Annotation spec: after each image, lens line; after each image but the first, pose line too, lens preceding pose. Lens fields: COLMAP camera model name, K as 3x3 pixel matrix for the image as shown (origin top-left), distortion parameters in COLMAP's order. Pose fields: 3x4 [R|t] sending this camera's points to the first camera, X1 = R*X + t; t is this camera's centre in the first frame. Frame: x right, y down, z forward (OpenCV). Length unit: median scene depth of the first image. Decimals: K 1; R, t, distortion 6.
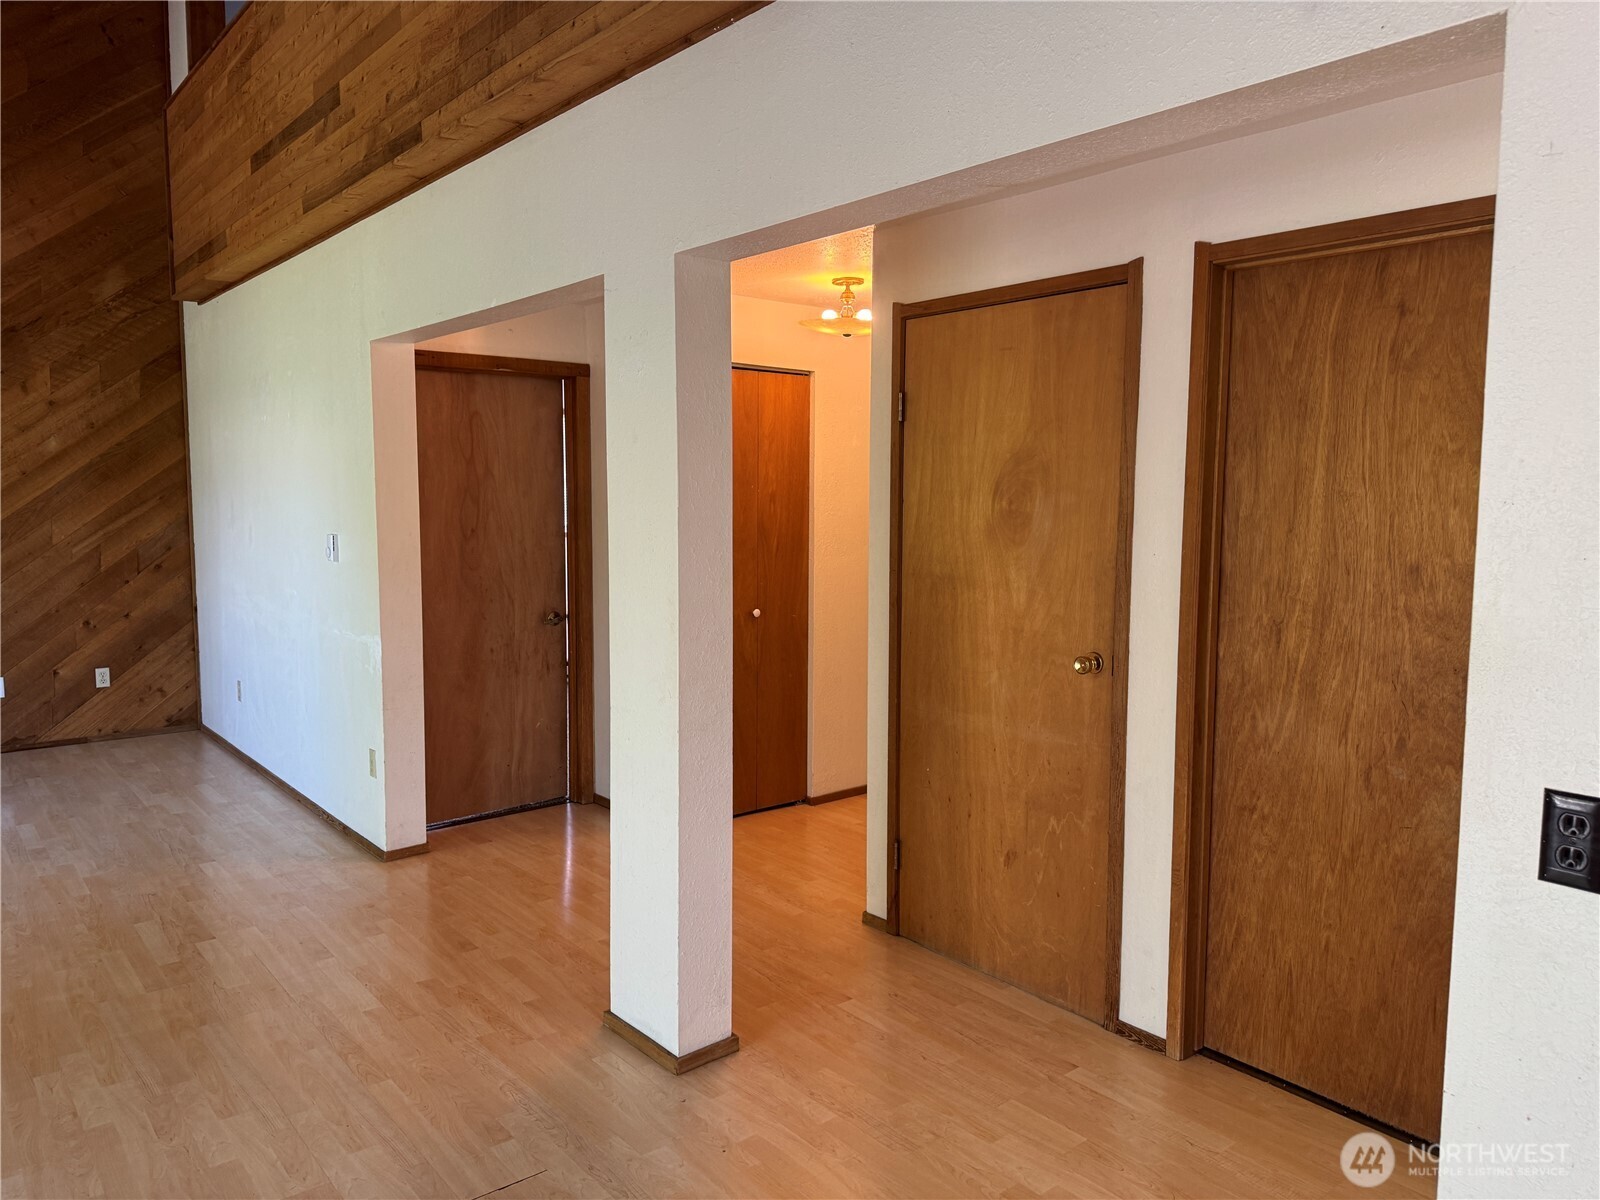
lens RADIAL K [[1126.5, 0, 799.0], [0, 1126.5, 595.0], [0, 0, 1]] dist [-0.002918, -0.003928]
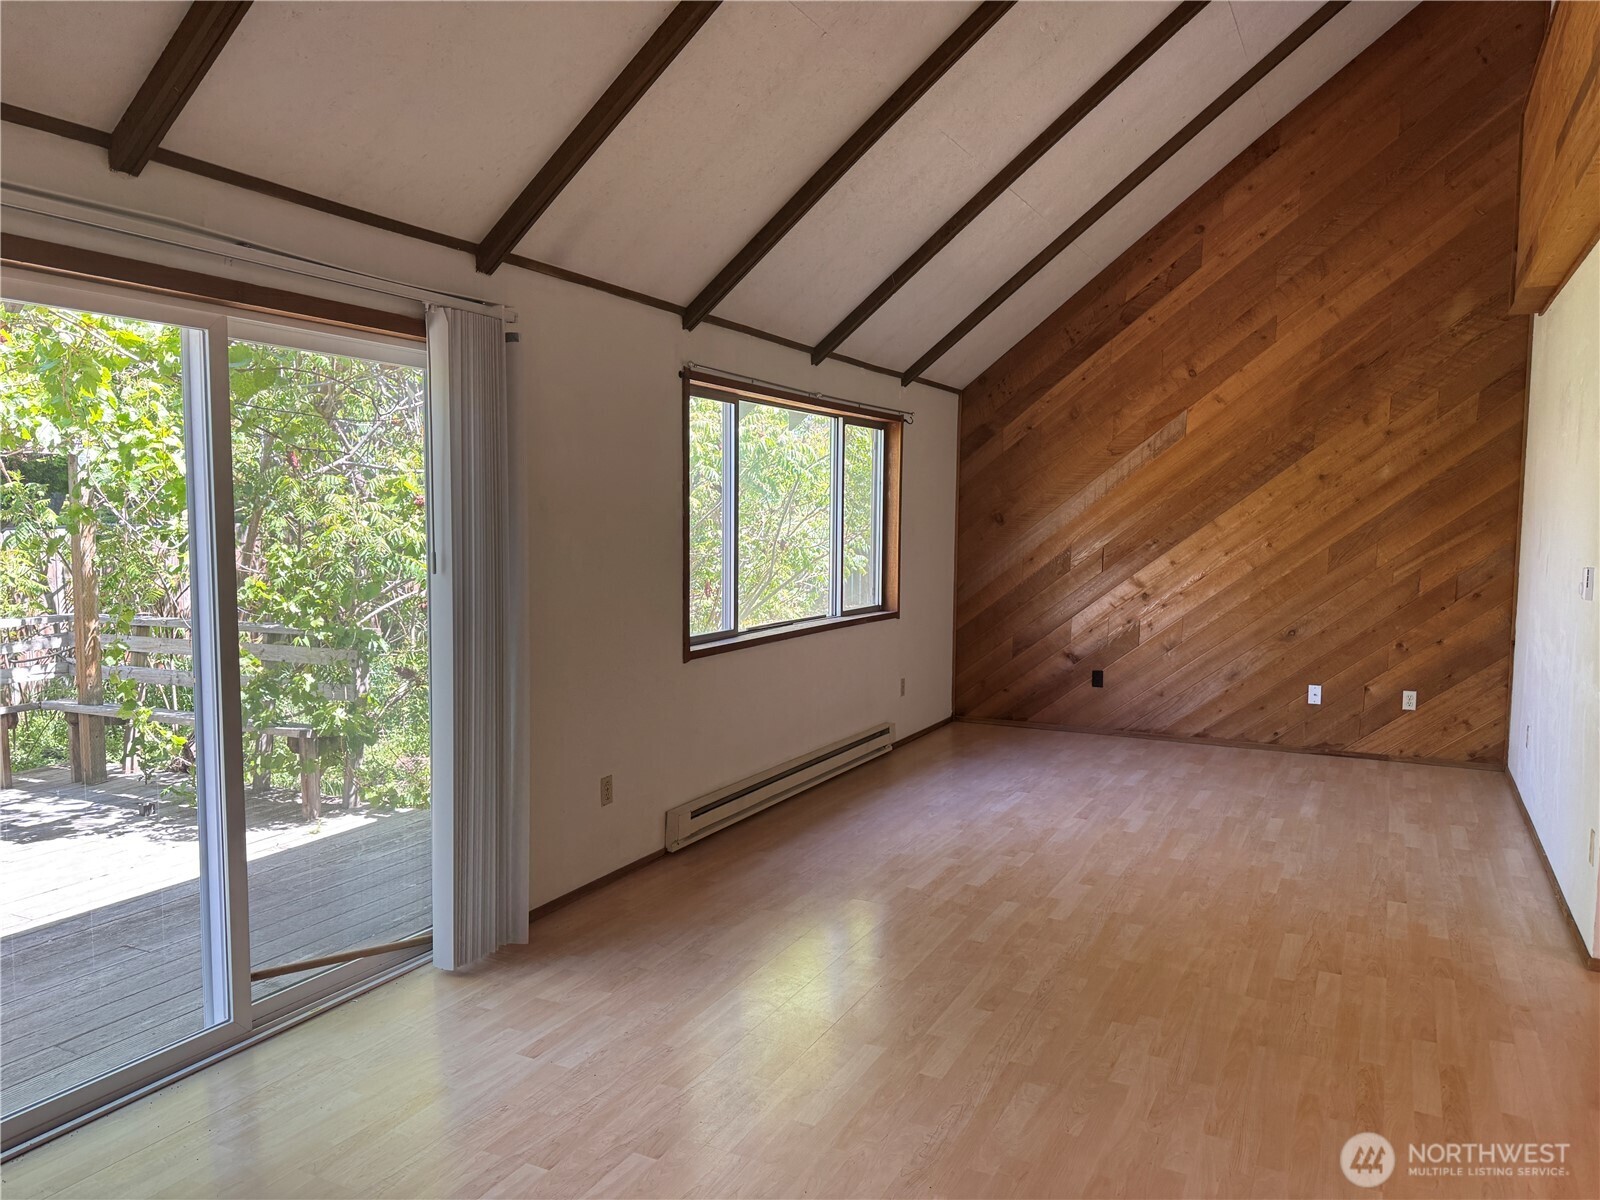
lens RADIAL K [[1126.5, 0, 798.0], [0, 1126.5, 607.3], [0, 0, 1]] dist [-0.002918, -0.003928]
pose [[0.389556, 0.074970, -0.917946, 0.092281], [-0.086838, 0.995231, 0.044430, -0.007467], [0.916900, 0.062404, 0.394209, 0.089880]]
